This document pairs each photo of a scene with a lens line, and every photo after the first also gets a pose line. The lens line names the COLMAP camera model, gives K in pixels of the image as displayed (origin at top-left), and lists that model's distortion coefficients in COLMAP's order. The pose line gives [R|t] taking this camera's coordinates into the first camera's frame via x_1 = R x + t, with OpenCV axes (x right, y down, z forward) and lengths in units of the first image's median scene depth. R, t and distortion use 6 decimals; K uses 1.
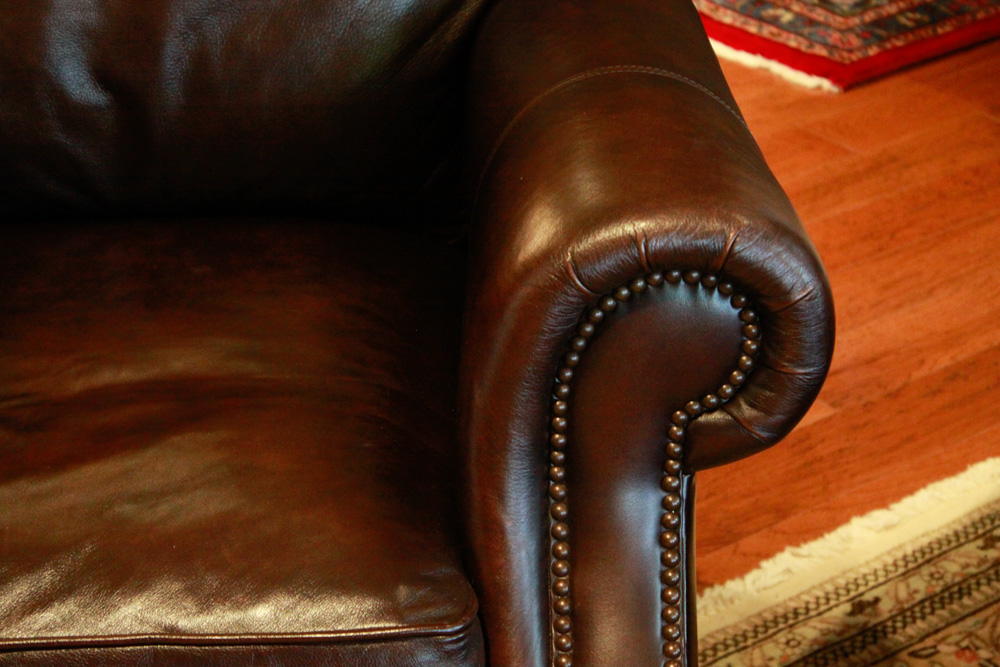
lens RADIAL K [[2467.0, 0, 500.0], [0, 2467.0, 333.5], [0, 0, 1]] dist [0.127222, 0.028714]
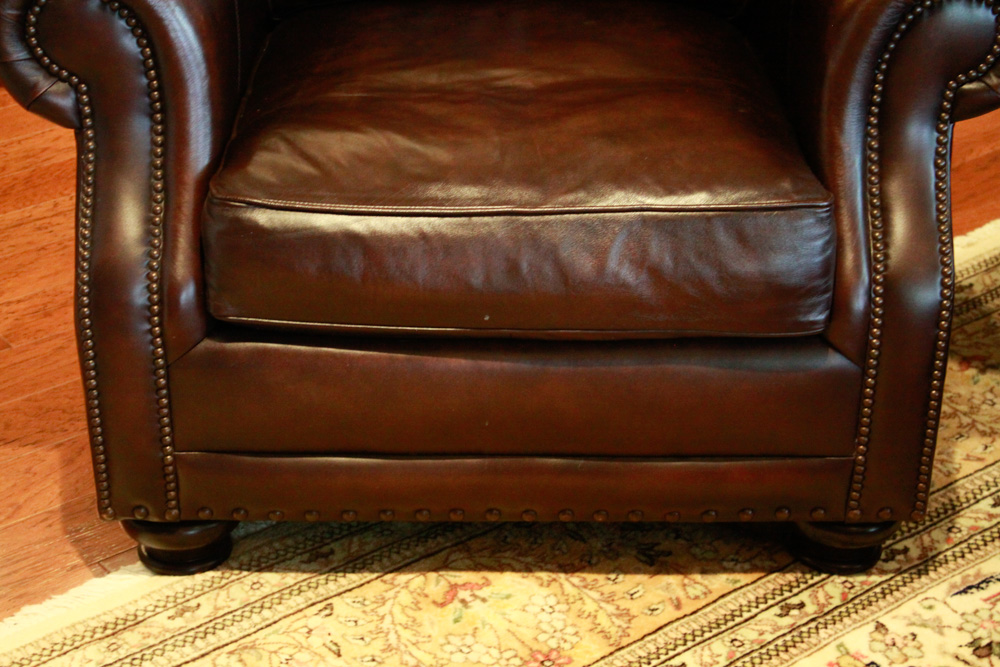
lens RADIAL K [[2089.6, 0, 500.0], [0, 2089.6, 333.5], [0, 0, 1]] dist [0.076394, 0.013897]
pose [[0.998809, 0.010127, 0.047722, -0.286558], [-0.011160, 0.999708, 0.021431, 0.169427], [-0.047491, -0.021938, 0.998631, -0.370955]]
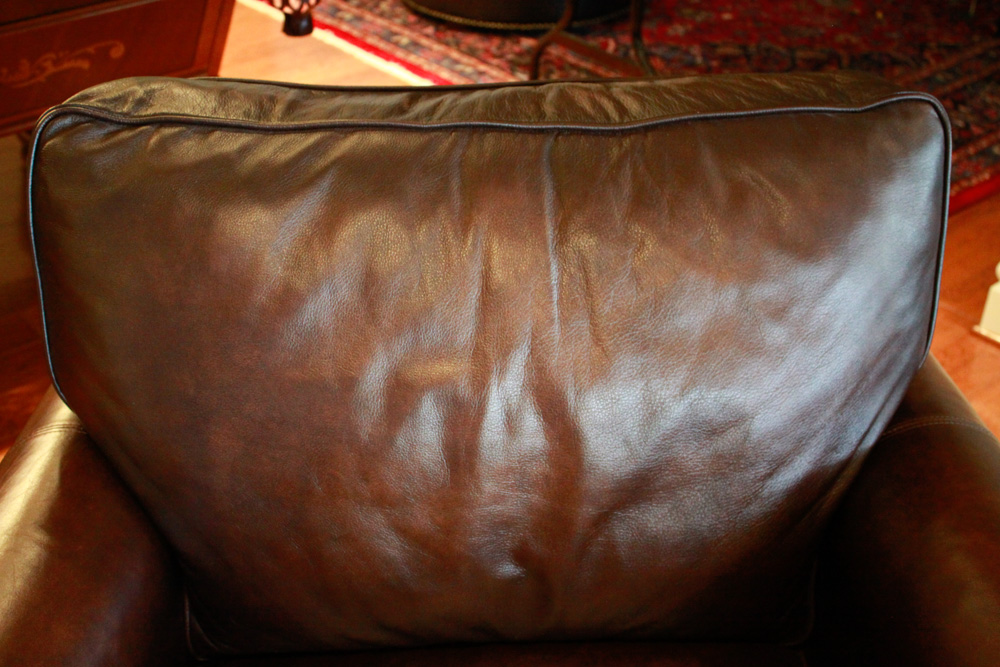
lens RADIAL K [[1297.5, 0, 500.0], [0, 1297.5, 333.5], [0, 0, 1]] dist [-0.009001, -0.022319]
pose [[0.998079, -0.009394, 0.061239, -0.250781], [0.003319, 0.995126, 0.098558, -0.321500], [-0.061867, -0.098165, 0.993245, 0.526465]]
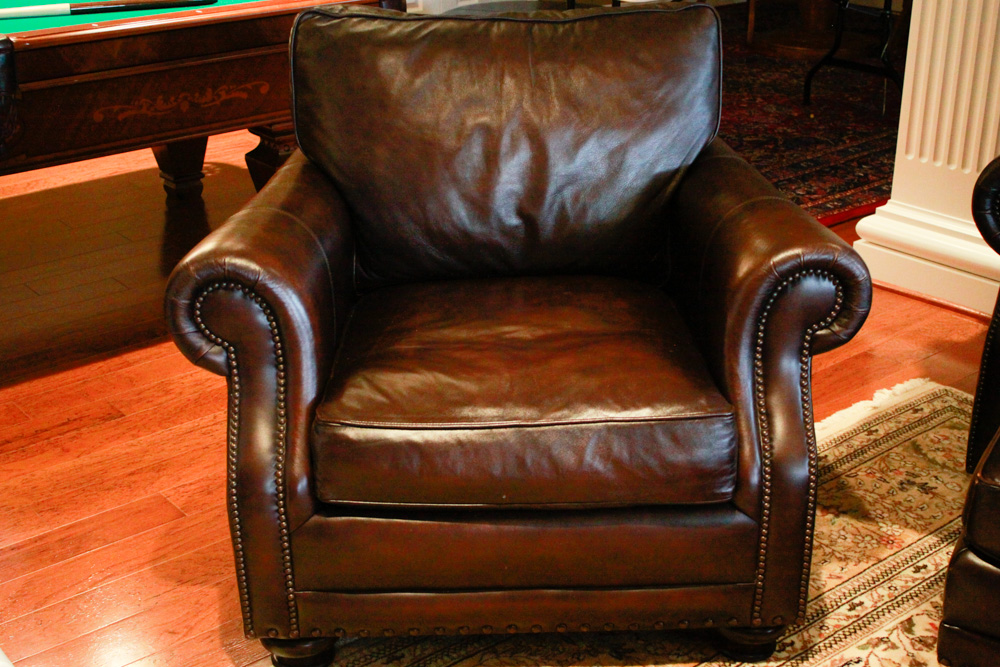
lens RADIAL K [[1376.3, 0, 500.0], [0, 1376.3, 333.5], [0, 0, 1]] dist [-0.030900, -0.013178]
pose [[0.999043, -0.012250, 0.041985, -0.287921], [0.015590, 0.996658, -0.080186, 0.138503], [-0.040863, 0.080763, 0.995895, -0.342777]]
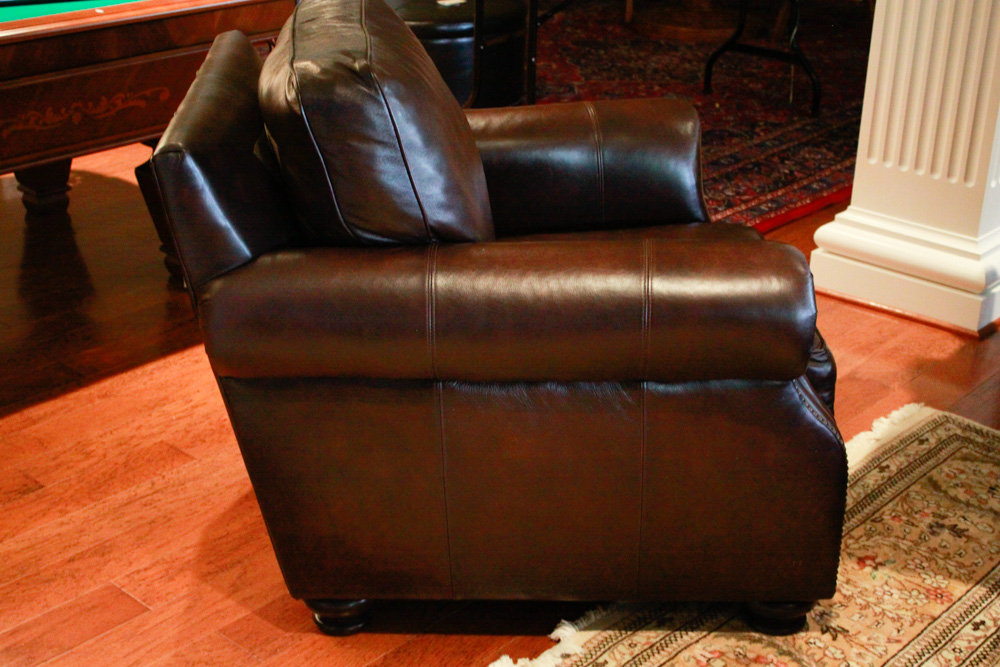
lens RADIAL K [[1462.1, 0, 500.0], [0, 1462.1, 333.5], [0, 0, 1]] dist [-0.012992, 0.012871]
pose [[0.982121, -0.047047, 0.182279, -0.518186], [0.059090, 0.996374, -0.061208, 0.042040], [-0.178739, 0.070884, 0.981340, -0.230796]]
